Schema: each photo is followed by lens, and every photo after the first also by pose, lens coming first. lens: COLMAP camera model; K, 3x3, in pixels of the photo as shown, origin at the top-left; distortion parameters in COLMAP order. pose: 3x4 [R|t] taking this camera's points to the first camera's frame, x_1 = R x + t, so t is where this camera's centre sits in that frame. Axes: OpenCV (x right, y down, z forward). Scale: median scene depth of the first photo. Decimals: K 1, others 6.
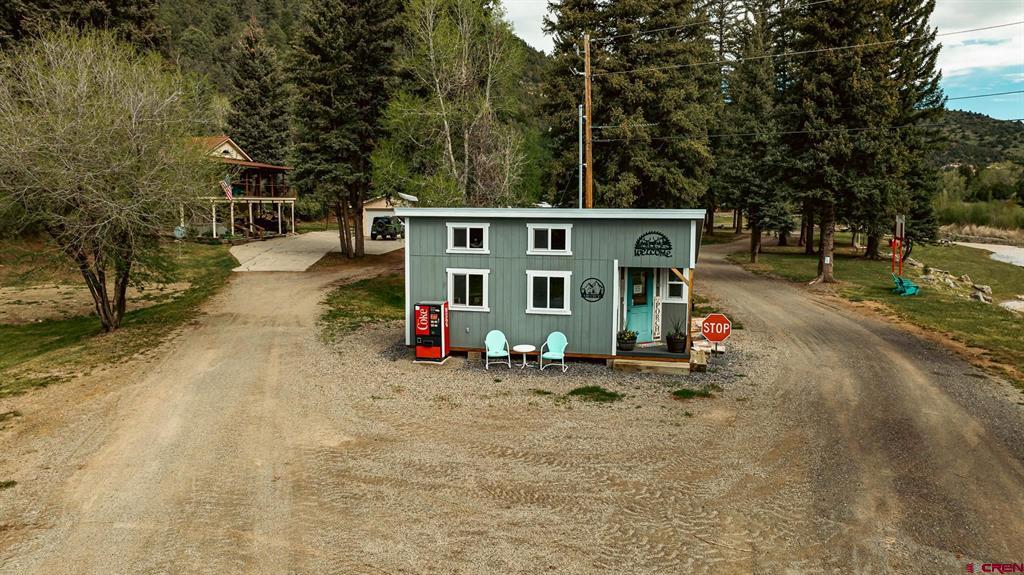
lens RADIAL K [[713.3, 0, 509.7], [0, 713.3, 285.2], [0, 0, 1]] dist [-0.018884, 0.008907]
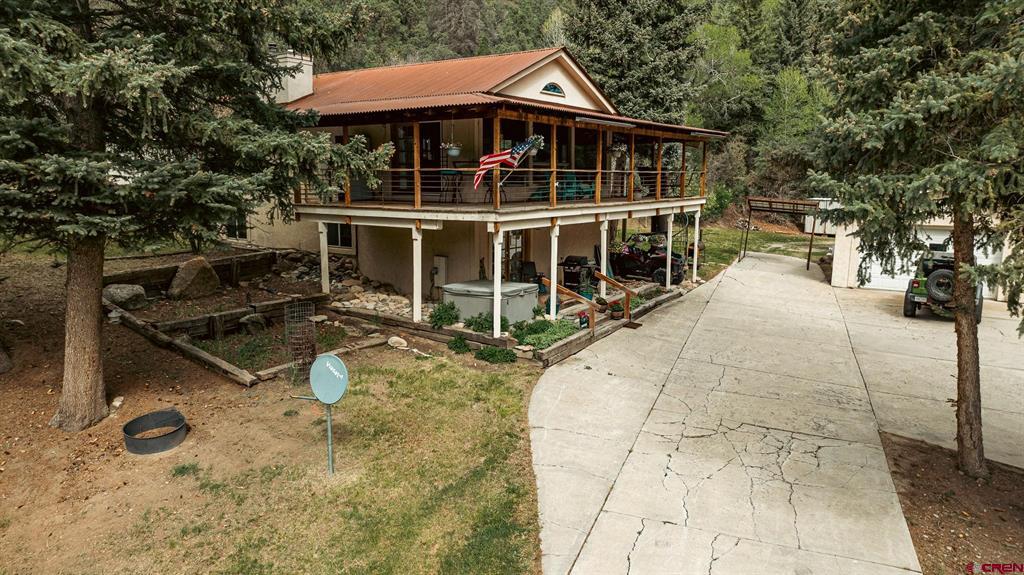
lens RADIAL K [[713.3, 0, 512.8], [0, 713.3, 289.5], [0, 0, 1]] dist [-0.018884, 0.008907]
pose [[0.889172, 0.067348, -0.452590, -0.679718], [-0.046708, 0.997301, 0.056641, -0.285988], [0.455183, -0.029224, 0.889918, 1.859729]]
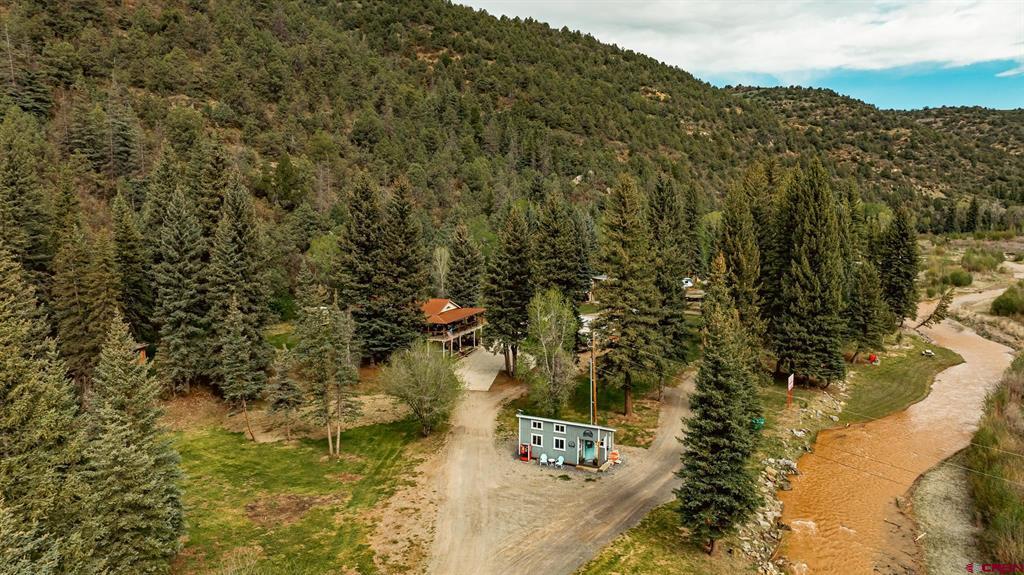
lens RADIAL K [[713.3, 0, 515.5], [0, 713.3, 285.4], [0, 0, 1]] dist [-0.018884, 0.008907]
pose [[0.972475, 0.023541, -0.231815, 0.614040], [-0.024345, 0.999703, -0.000610, -0.730361], [0.231732, 0.006237, 0.972760, -2.329036]]
